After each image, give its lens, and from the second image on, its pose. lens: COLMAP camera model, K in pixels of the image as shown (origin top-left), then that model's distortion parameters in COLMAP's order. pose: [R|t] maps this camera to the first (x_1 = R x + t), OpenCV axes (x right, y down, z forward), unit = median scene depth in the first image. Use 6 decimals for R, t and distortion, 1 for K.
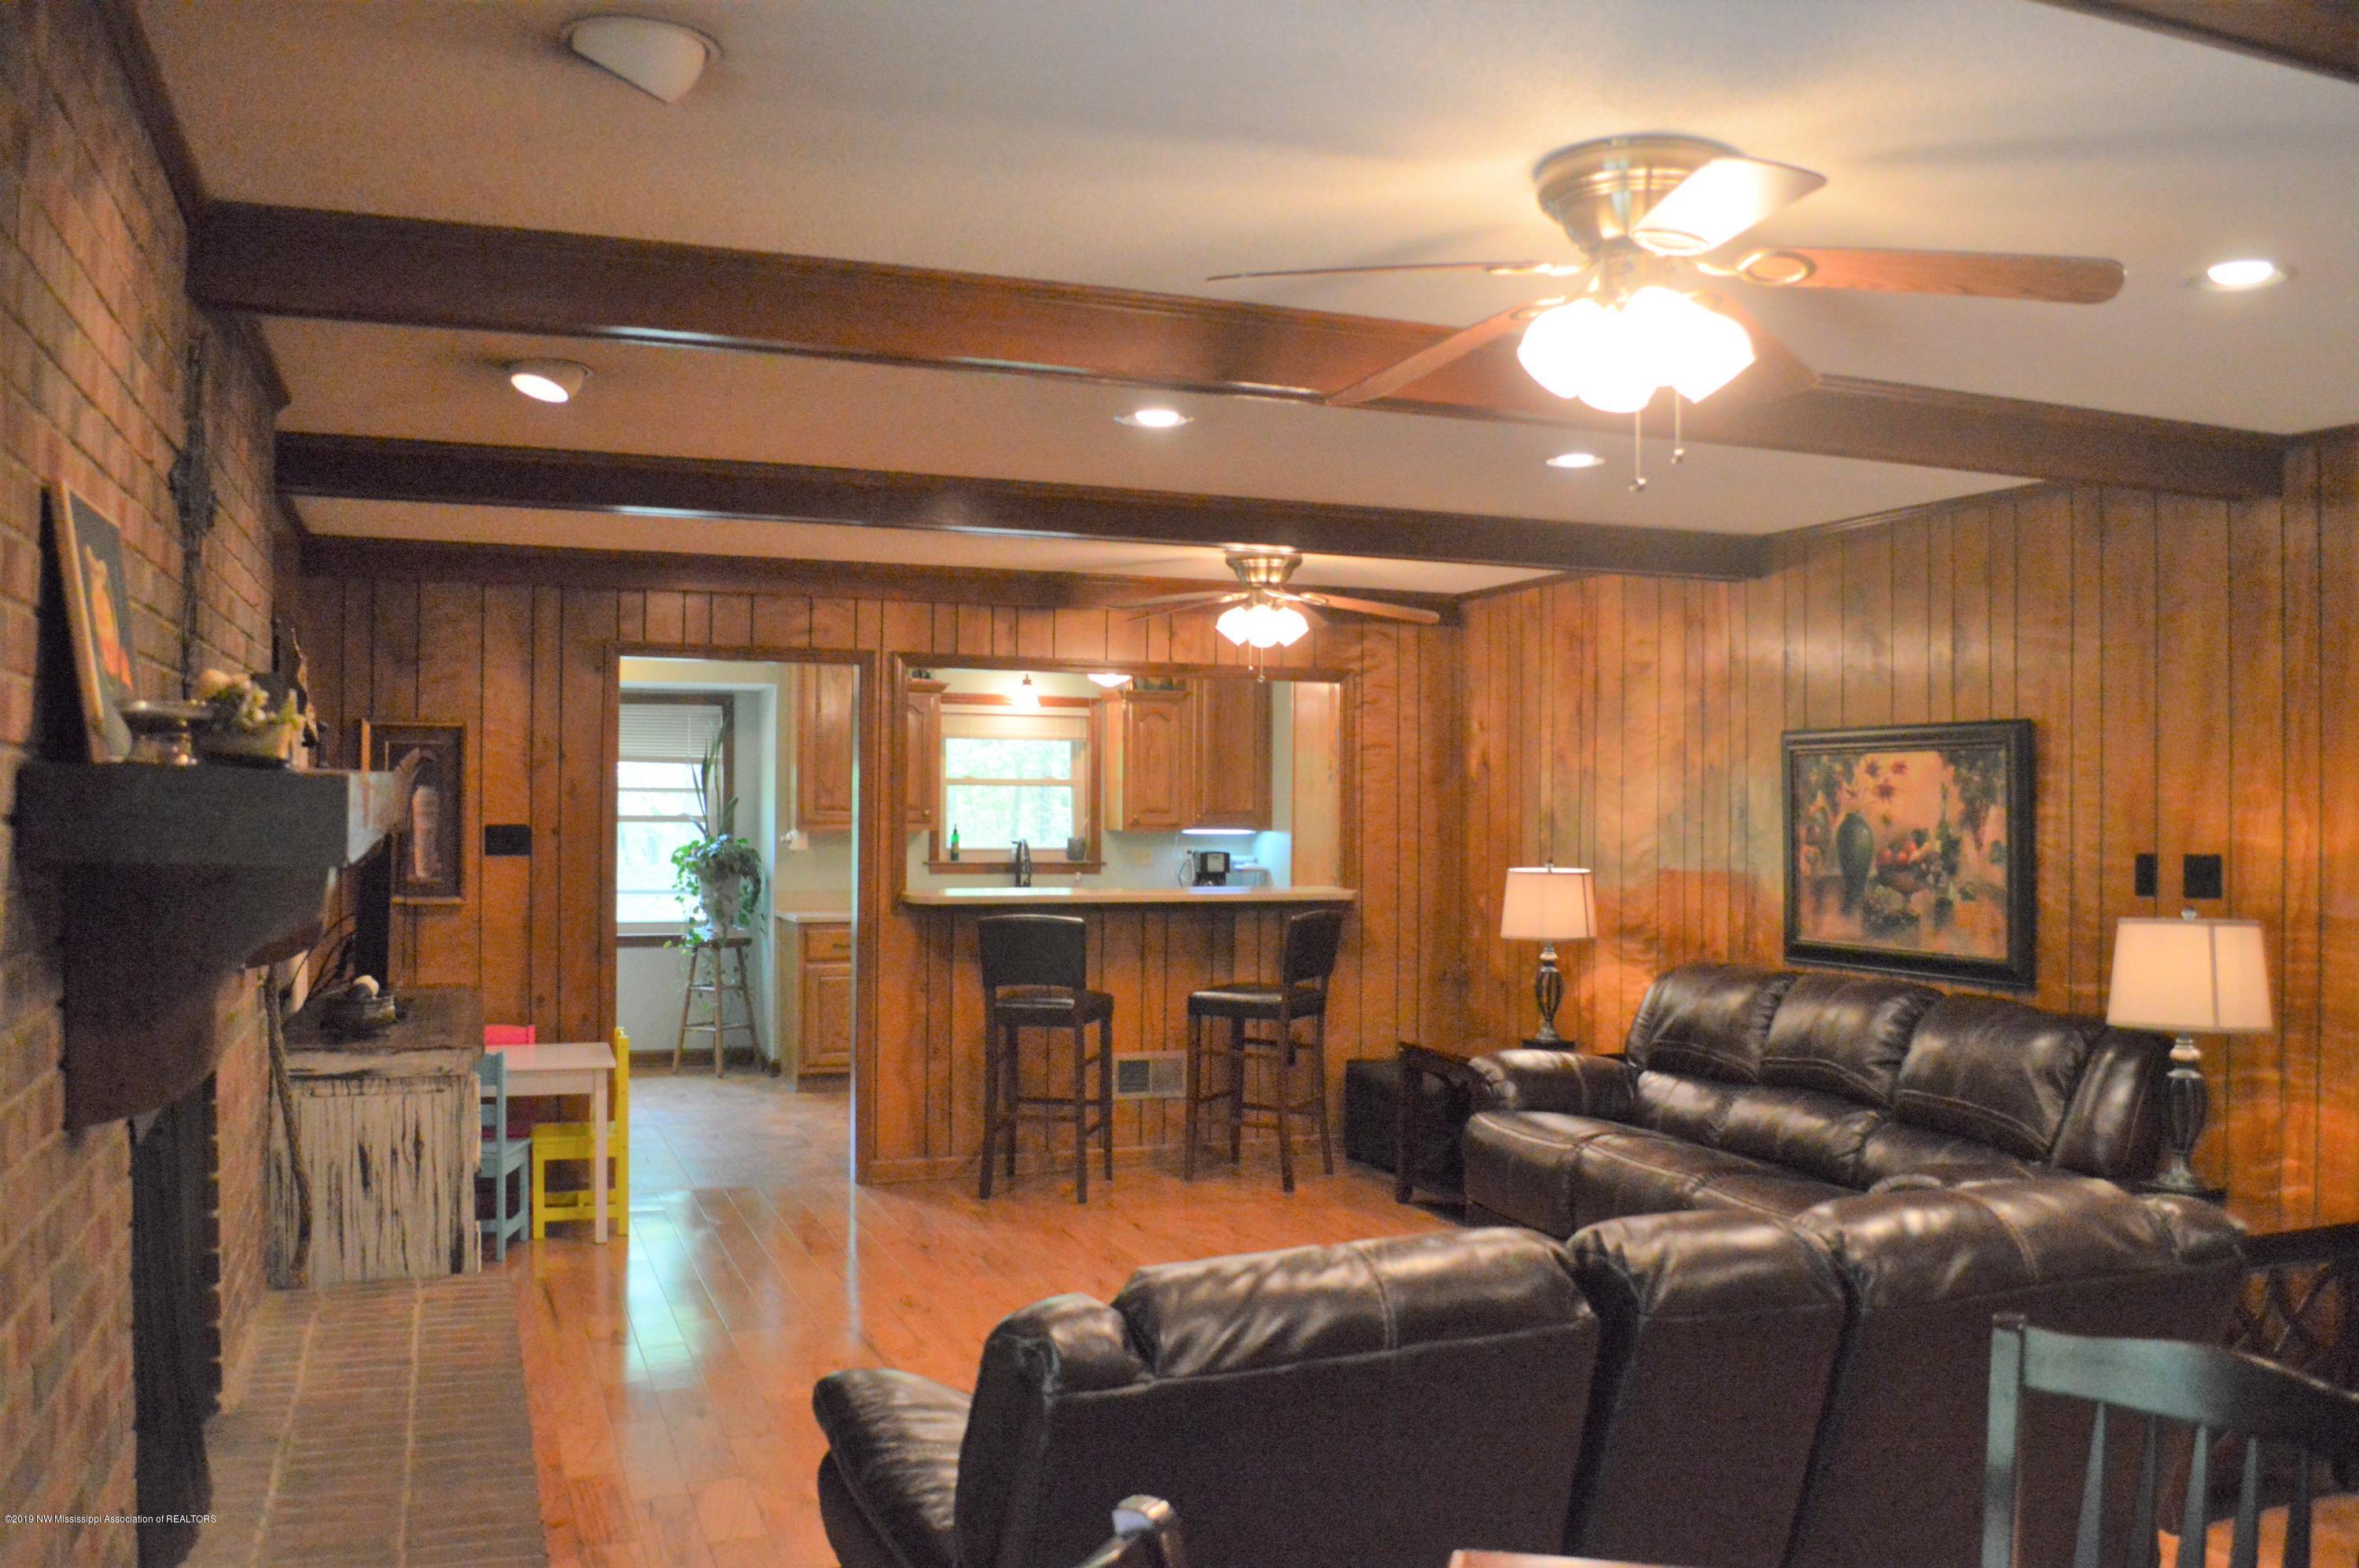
lens RADIAL K [[1884.9, 0, 1179.5], [0, 1884.9, 784.0], [0, 0, 1]] dist [-0.083213, -0.000786]
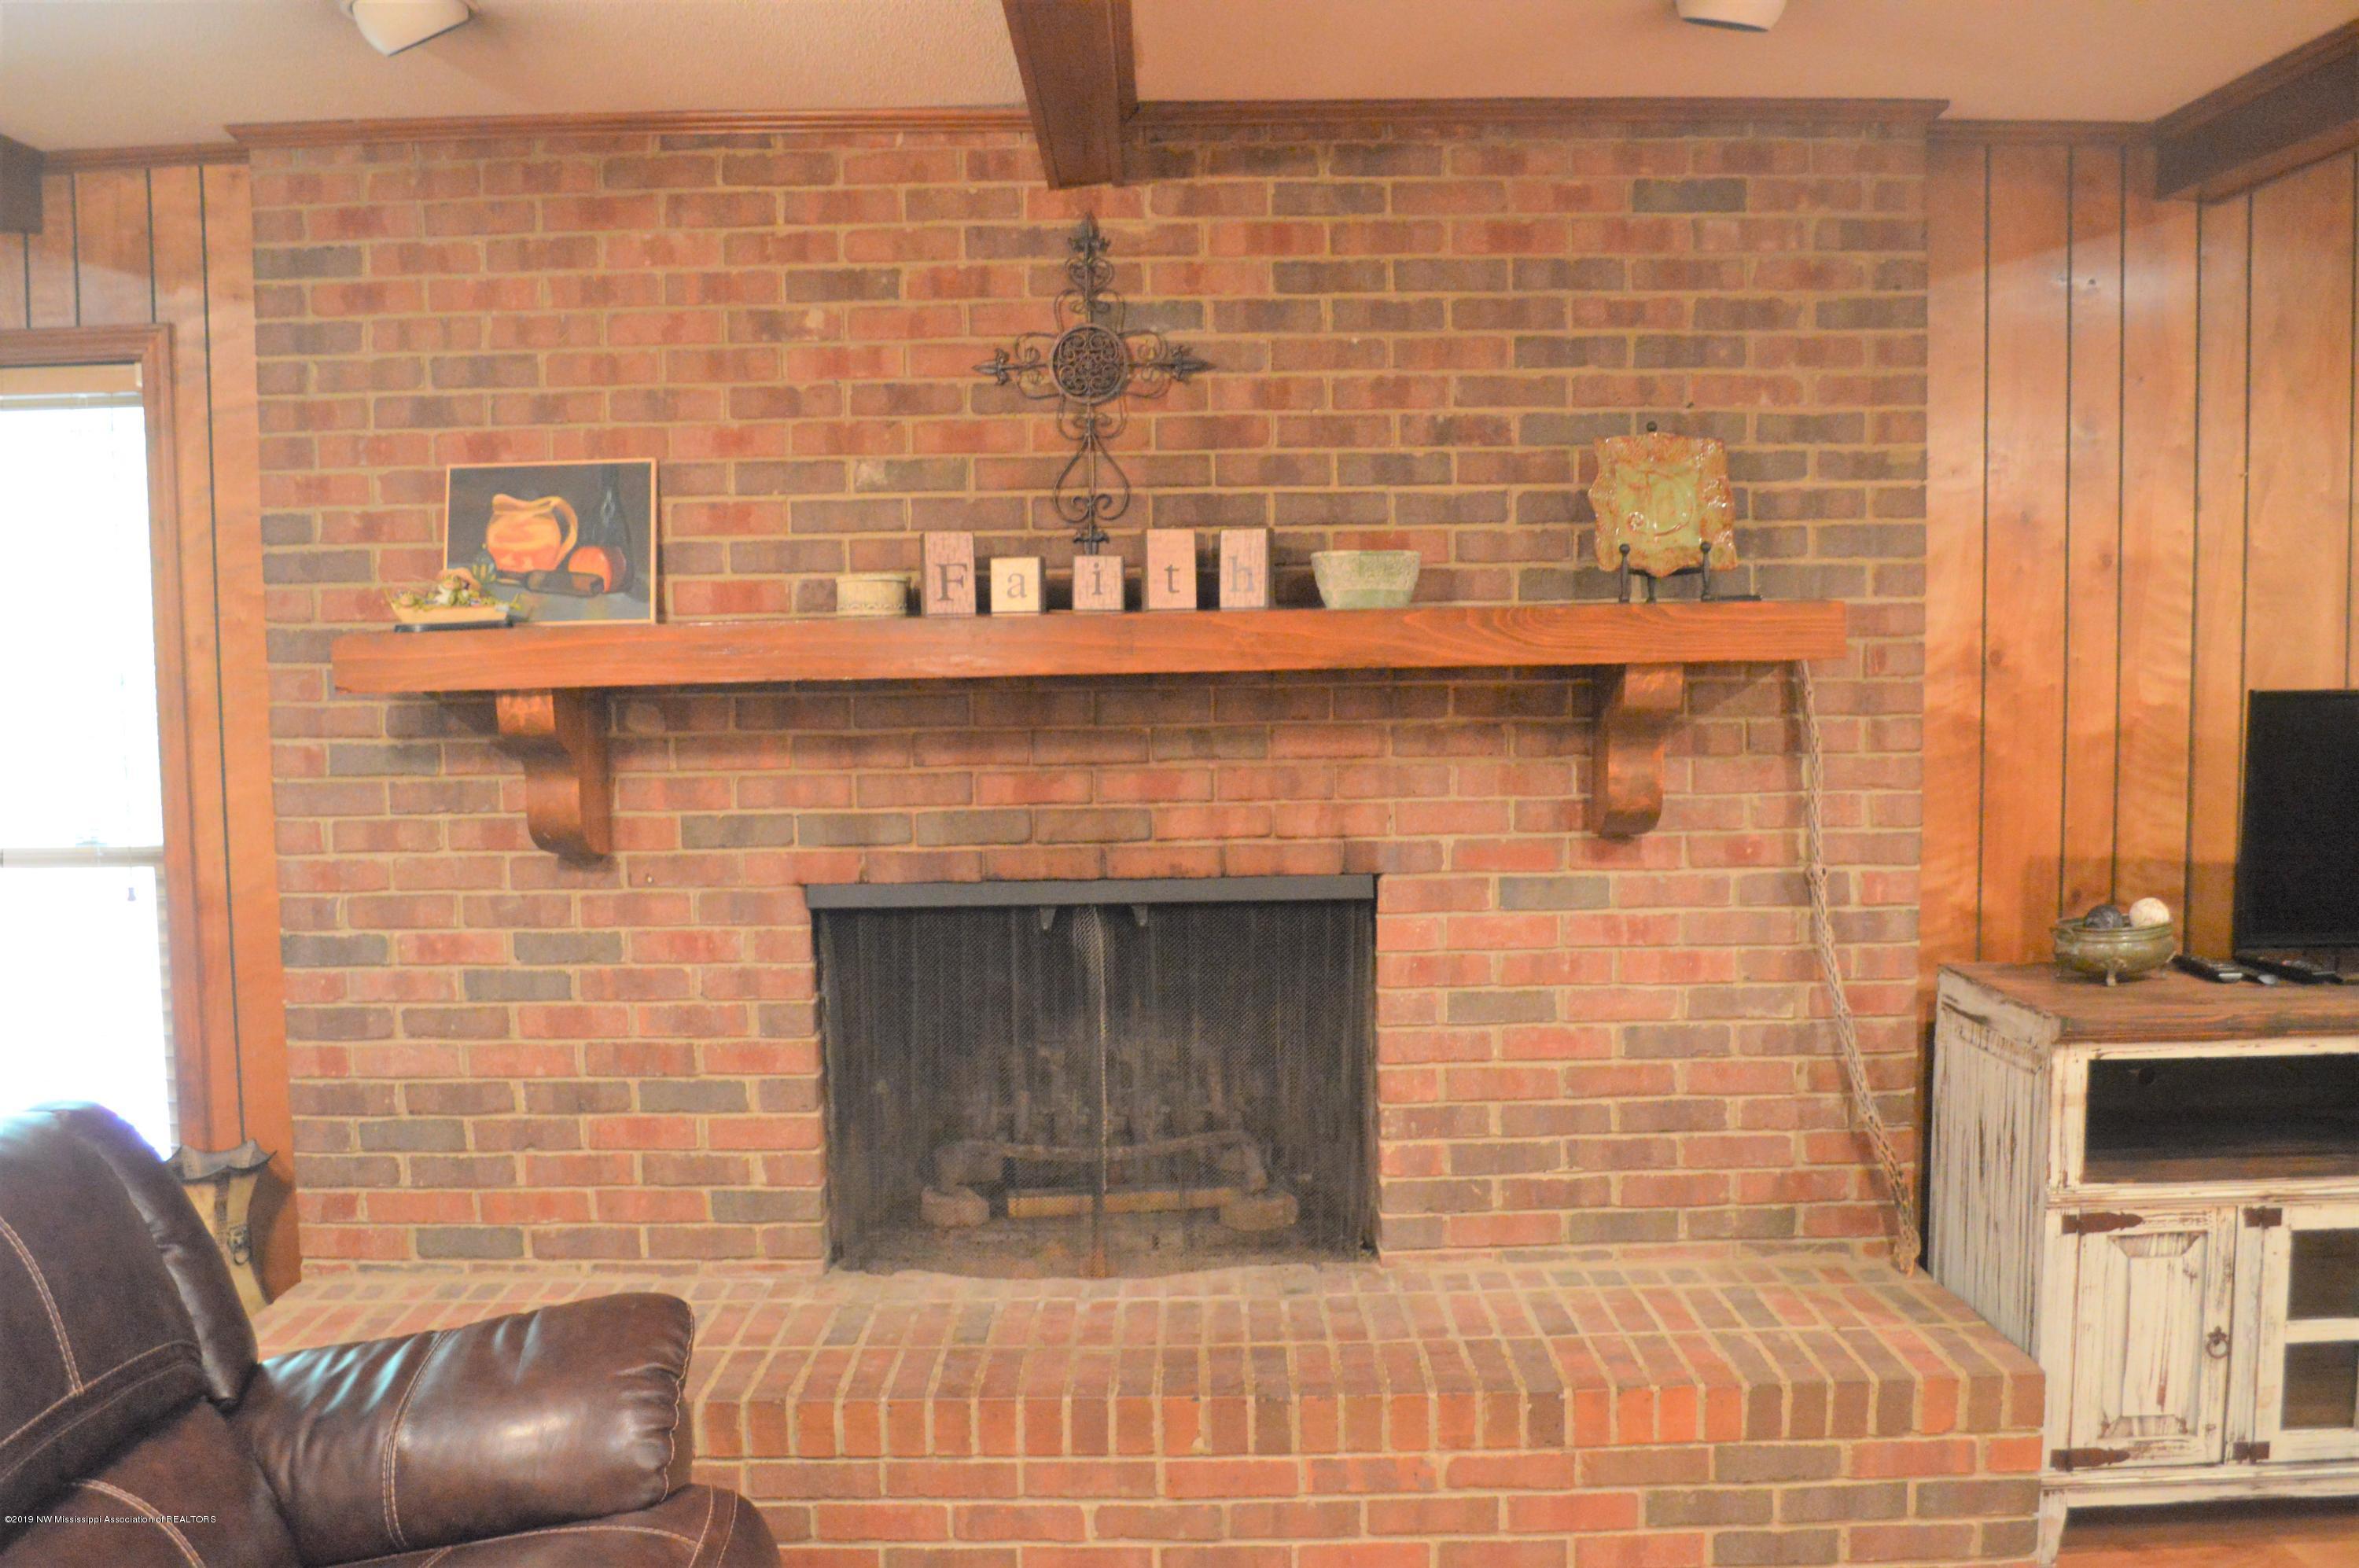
lens RADIAL K [[1876.5, 0, 1179.5], [0, 1876.5, 784.0], [0, 0, 1]] dist [-0.085808, 0.001809]
pose [[-0.367613, 0.067231, -0.927545, 0.145058], [0.015730, 0.997690, 0.066082, 0.005777], [0.929846, 0.009702, -0.367822, 0.429992]]
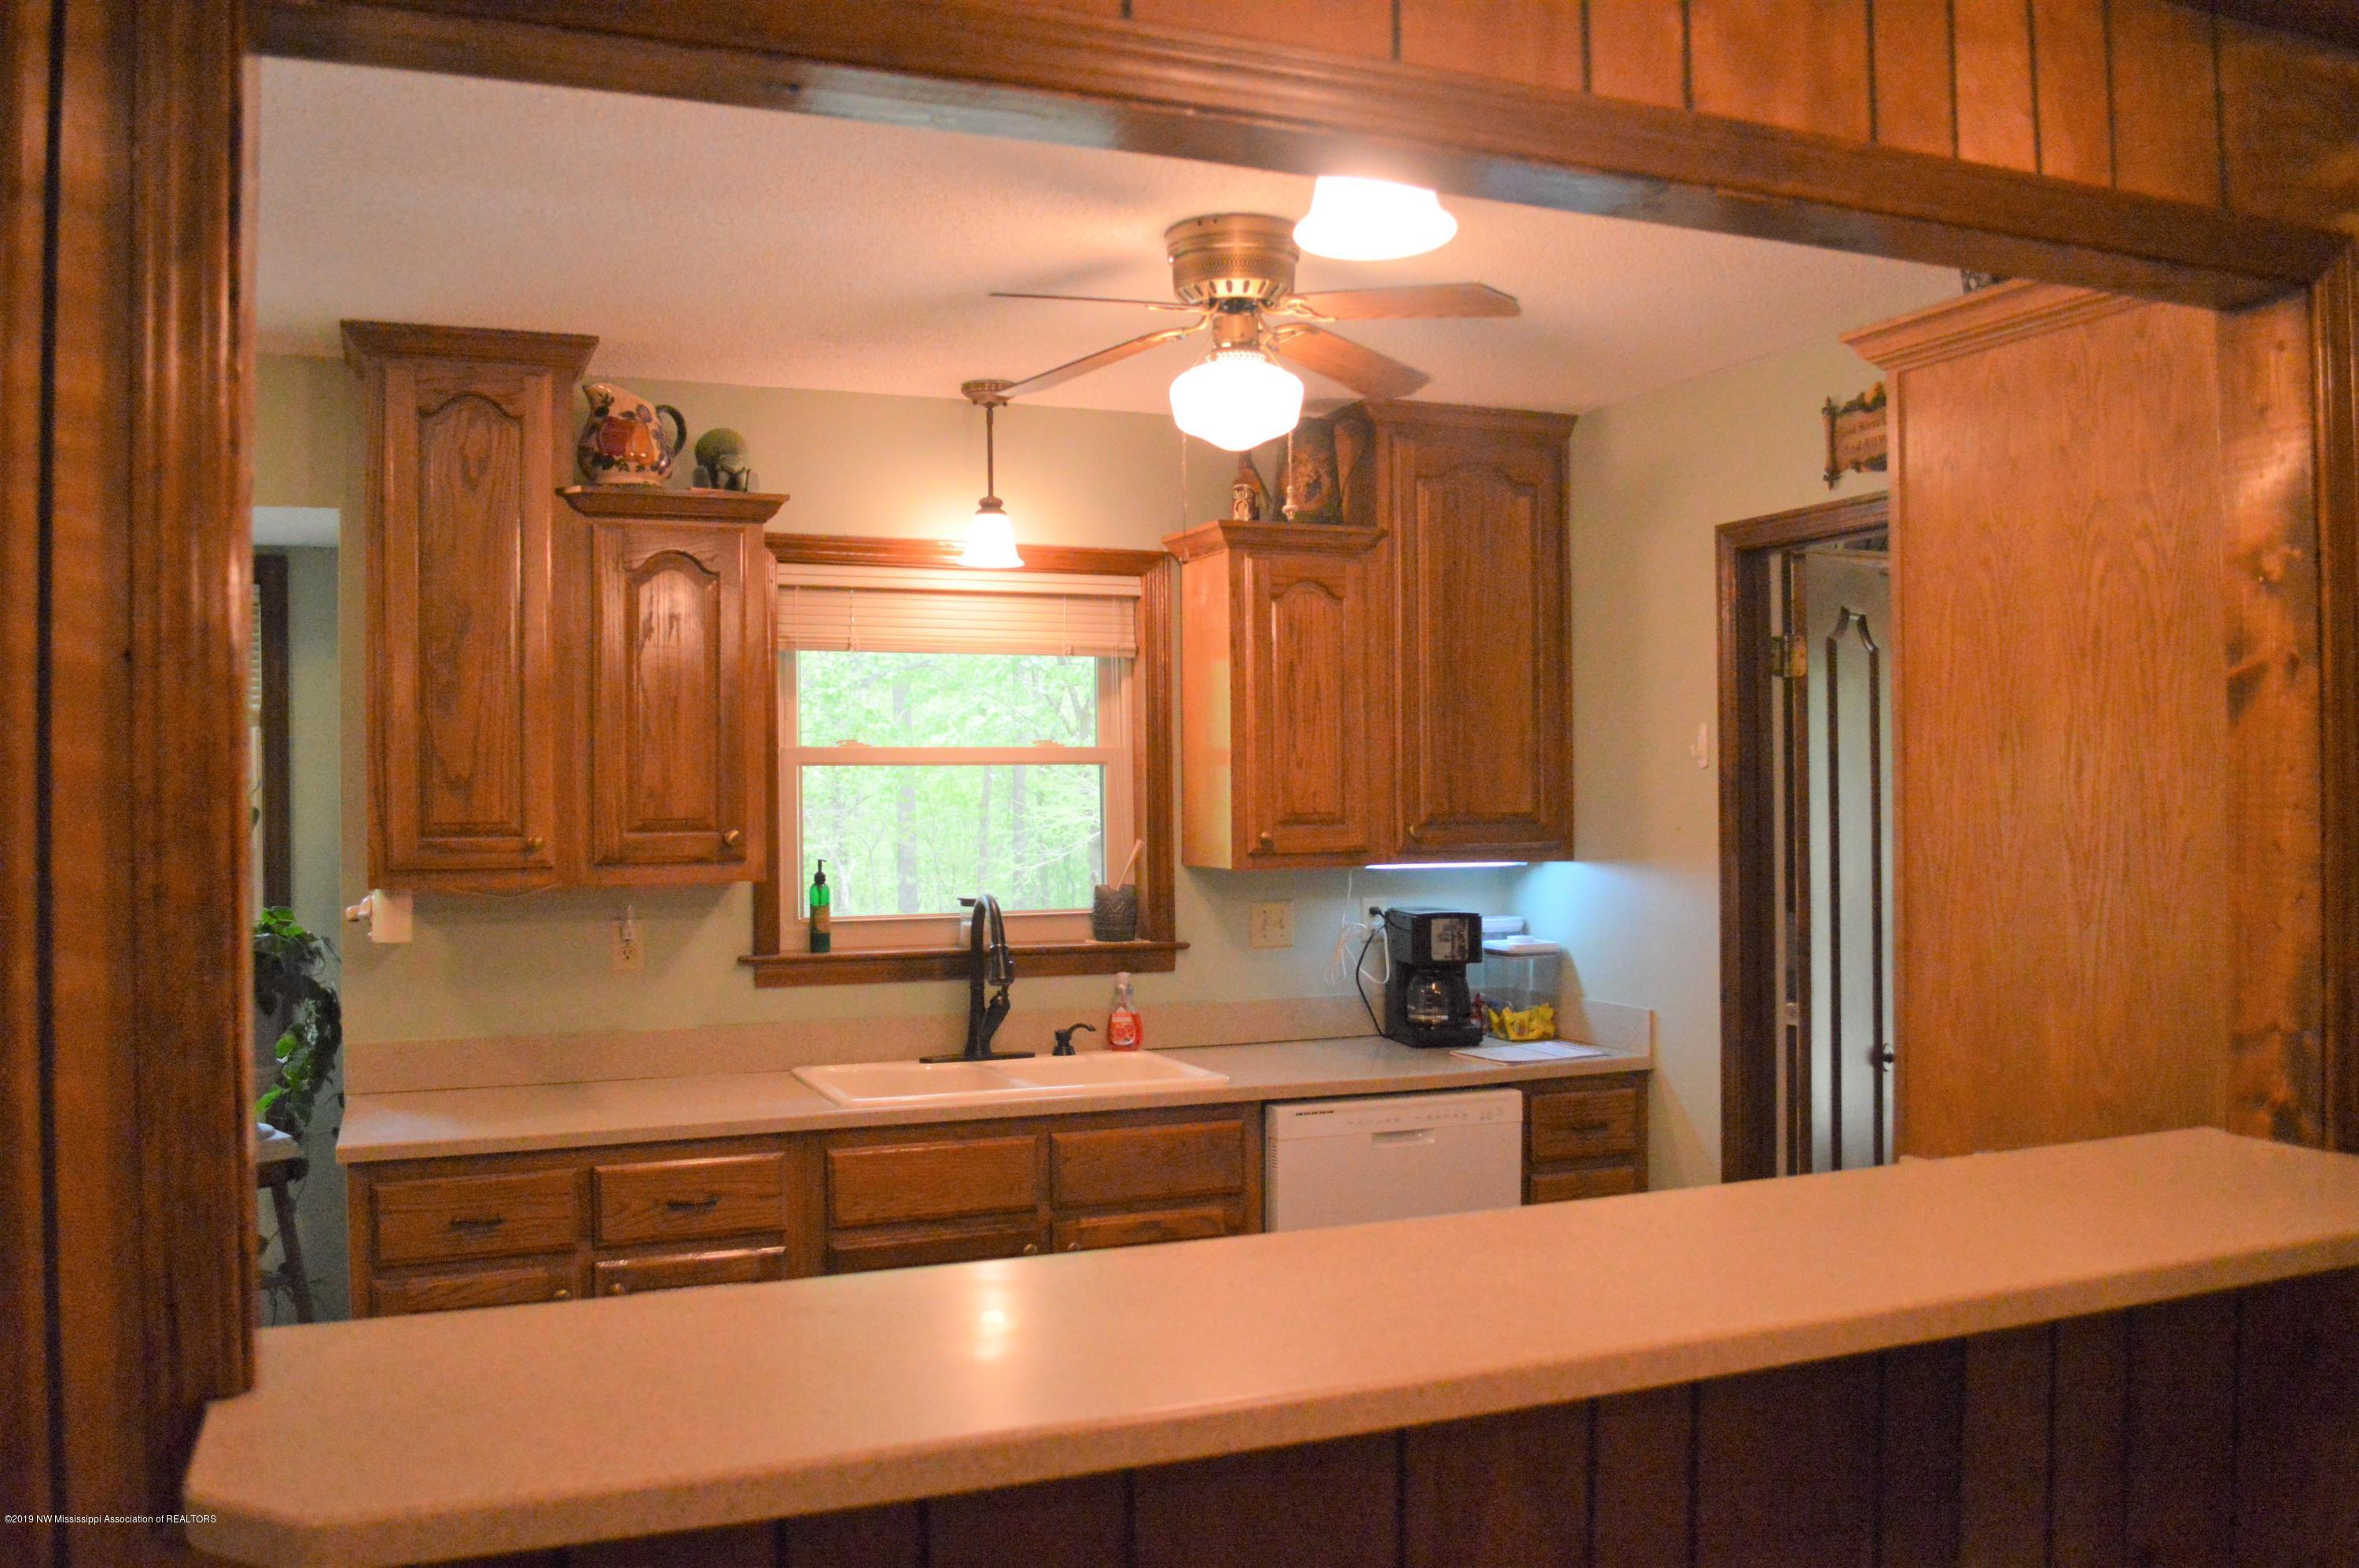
lens RADIAL K [[1876.5, 0, 1179.5], [0, 1876.5, 784.0], [0, 0, 1]] dist [-0.085808, 0.001809]
pose [[0.999676, -0.017684, 0.018280, -0.051763], [0.017595, 0.999833, 0.005019, 0.004380], [-0.018366, -0.004696, 0.999820, 0.633731]]
